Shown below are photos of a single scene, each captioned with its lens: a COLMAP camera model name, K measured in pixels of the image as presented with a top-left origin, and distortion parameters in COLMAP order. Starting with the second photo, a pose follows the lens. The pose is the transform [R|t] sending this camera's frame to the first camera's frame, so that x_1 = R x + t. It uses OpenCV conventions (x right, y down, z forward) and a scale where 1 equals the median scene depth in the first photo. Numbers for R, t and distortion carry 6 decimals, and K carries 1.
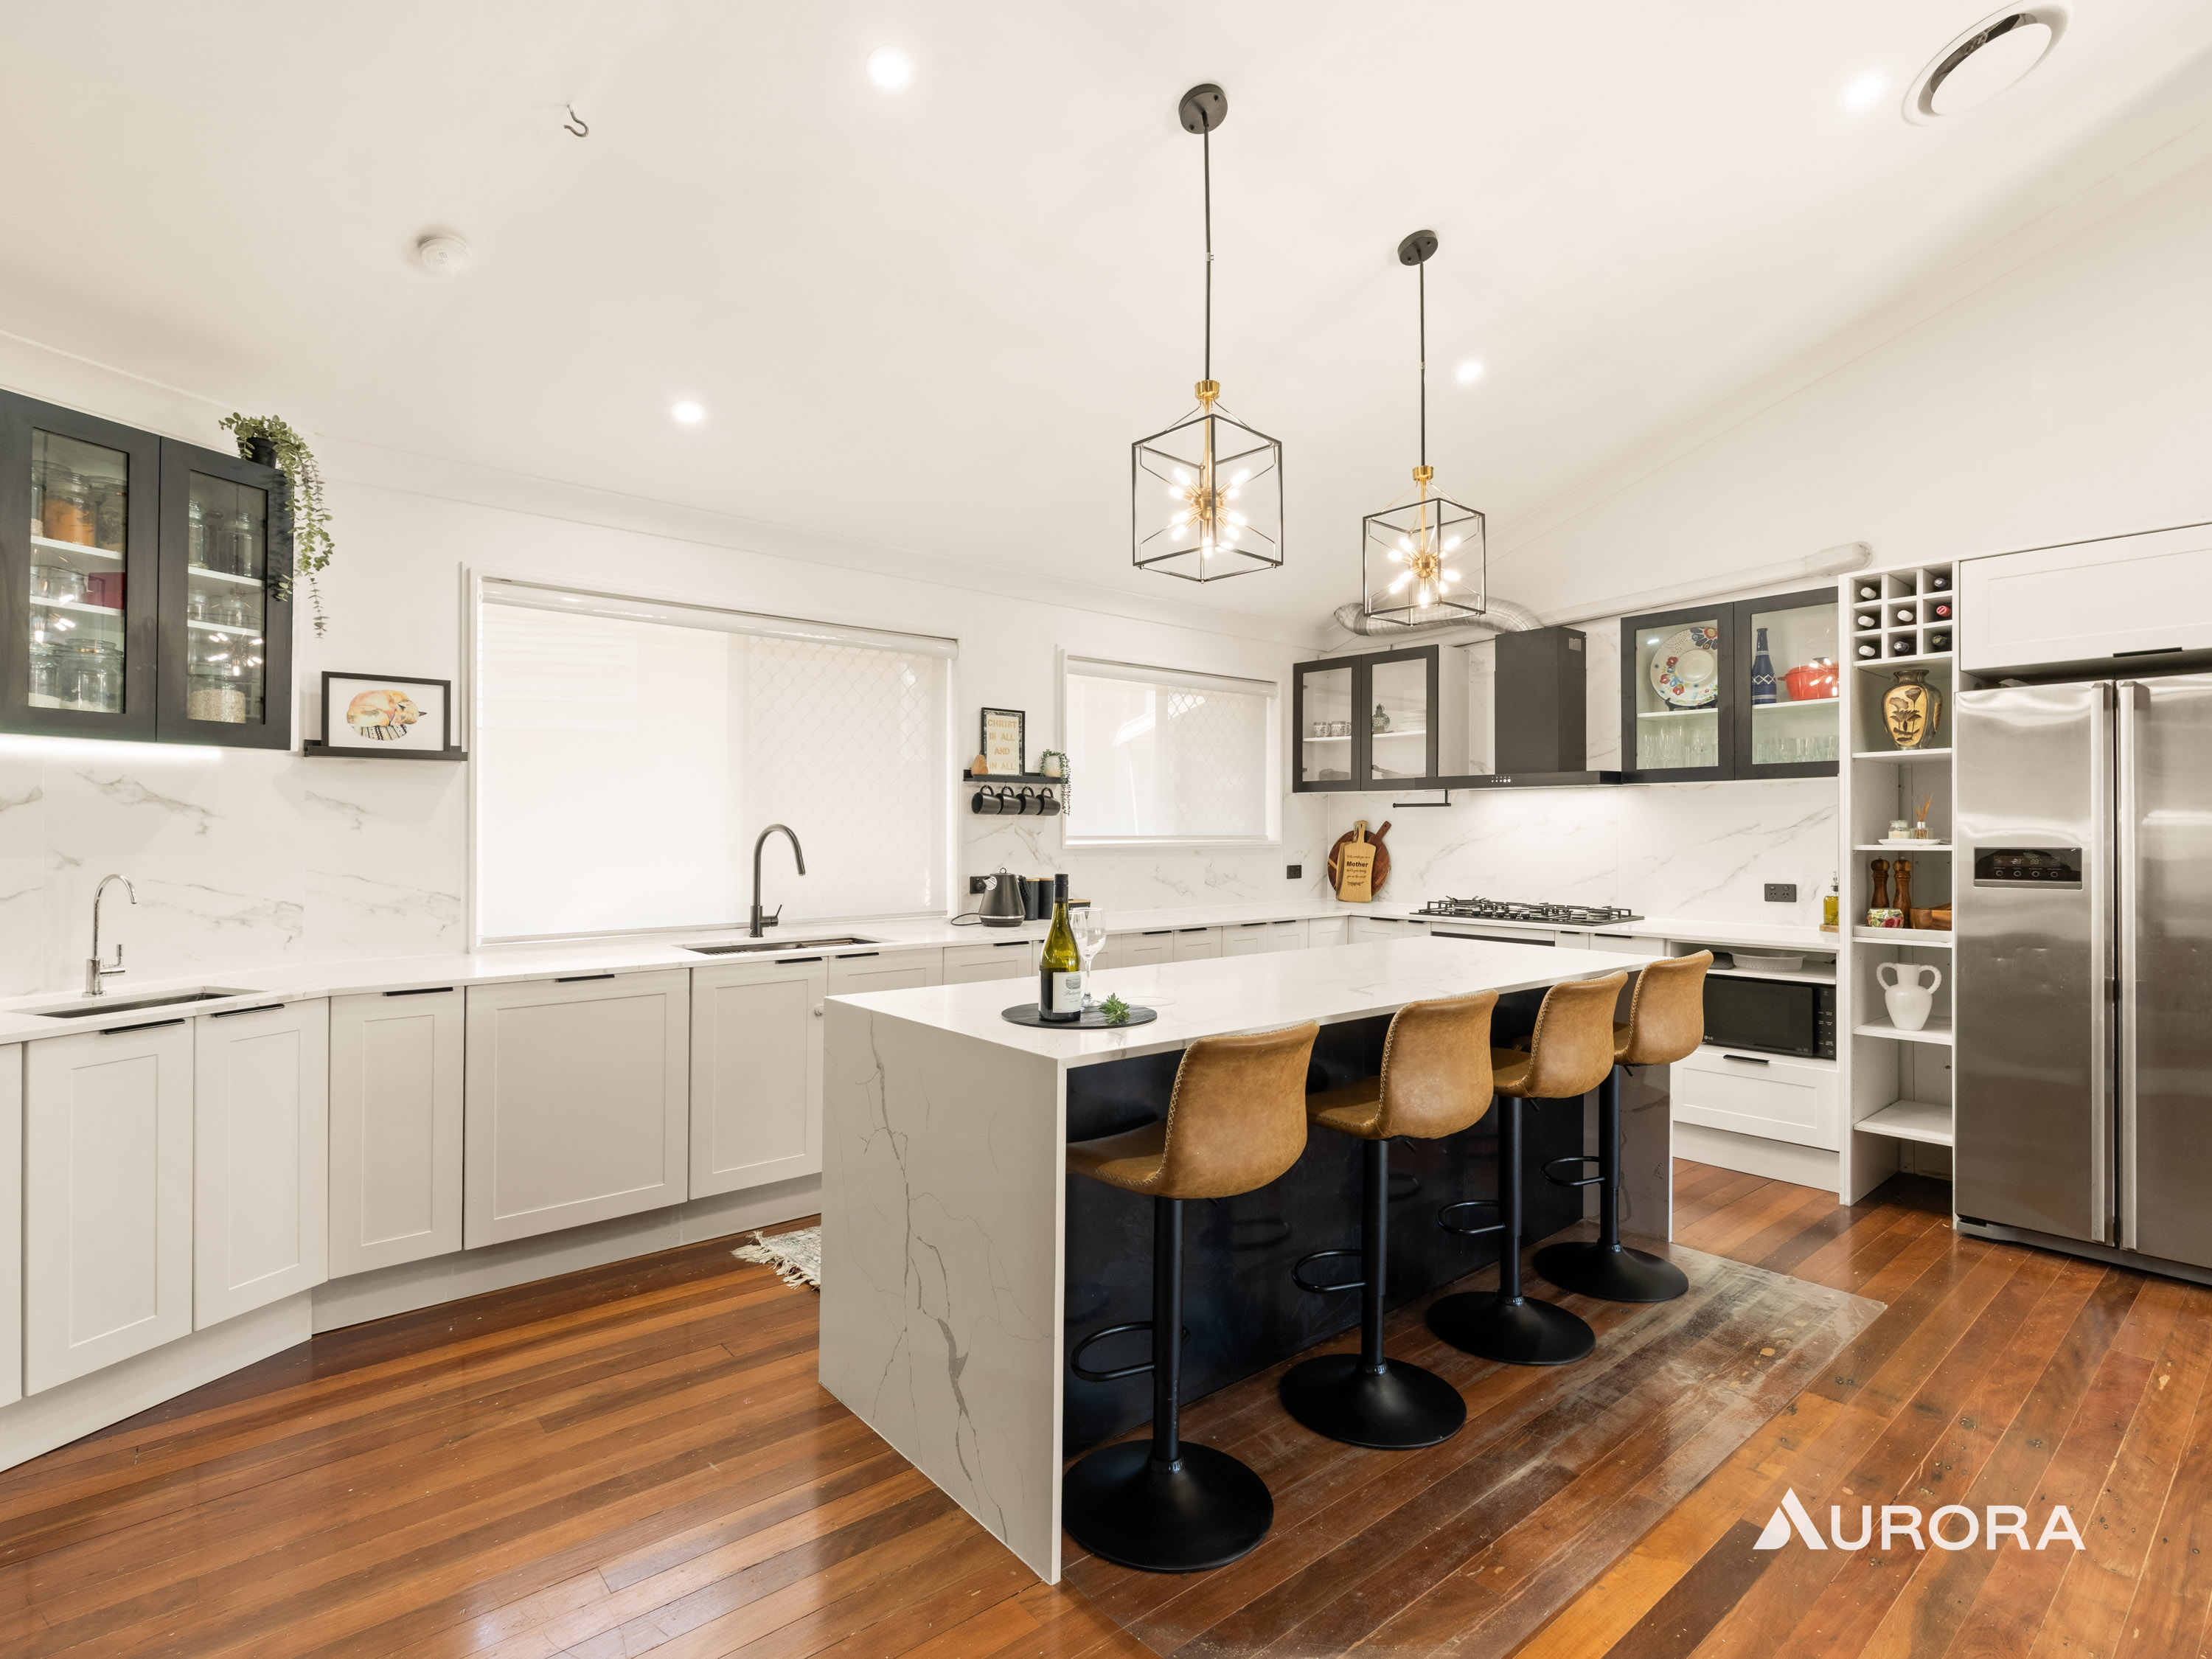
lens RADIAL K [[1096.1, 0, 1096.0], [0, 1096.1, 820.0], [0, 0, 1]] dist [-0.021726, 0.025176]
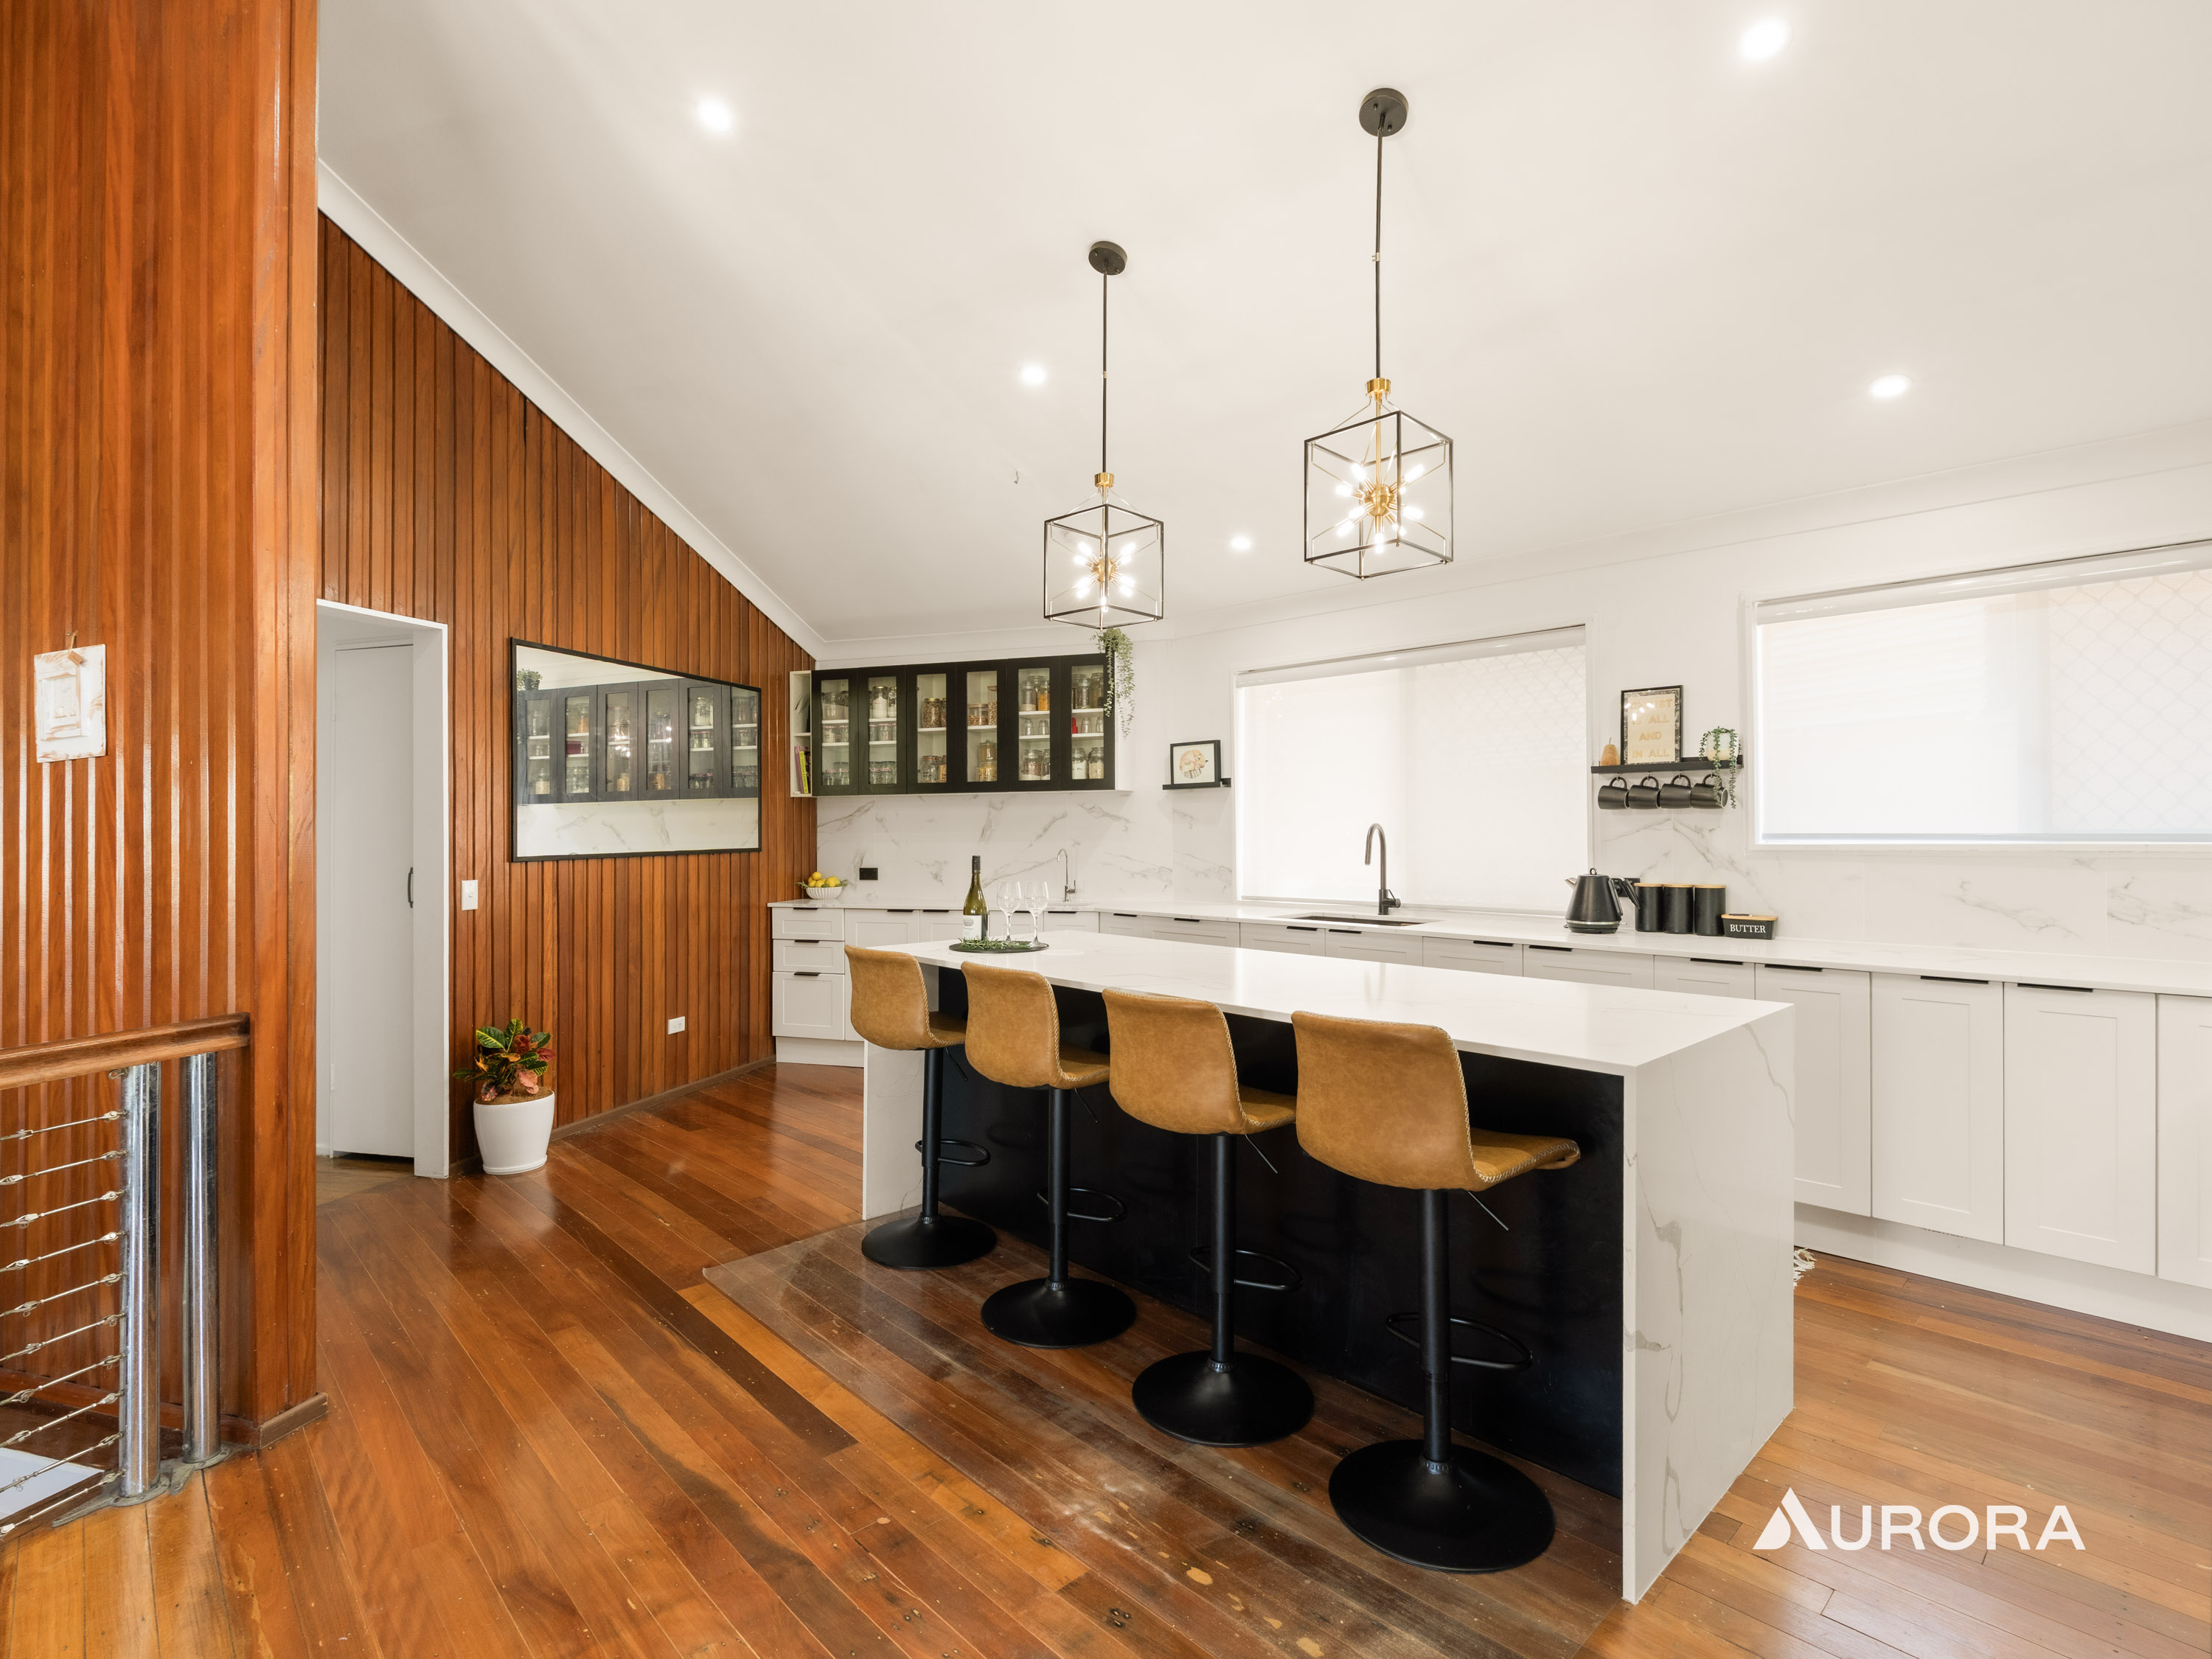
lens RADIAL K [[1050.4, 0, 1106.0], [0, 1050.4, 829.5], [0, 0, 1]] dist [-0.000876, 0.000129]
pose [[0.075207, -0.009023, -0.997127, 0.907079], [0.005242, 0.999949, -0.008653, 0.020776], [0.997154, -0.004576, 0.075250, 0.641912]]
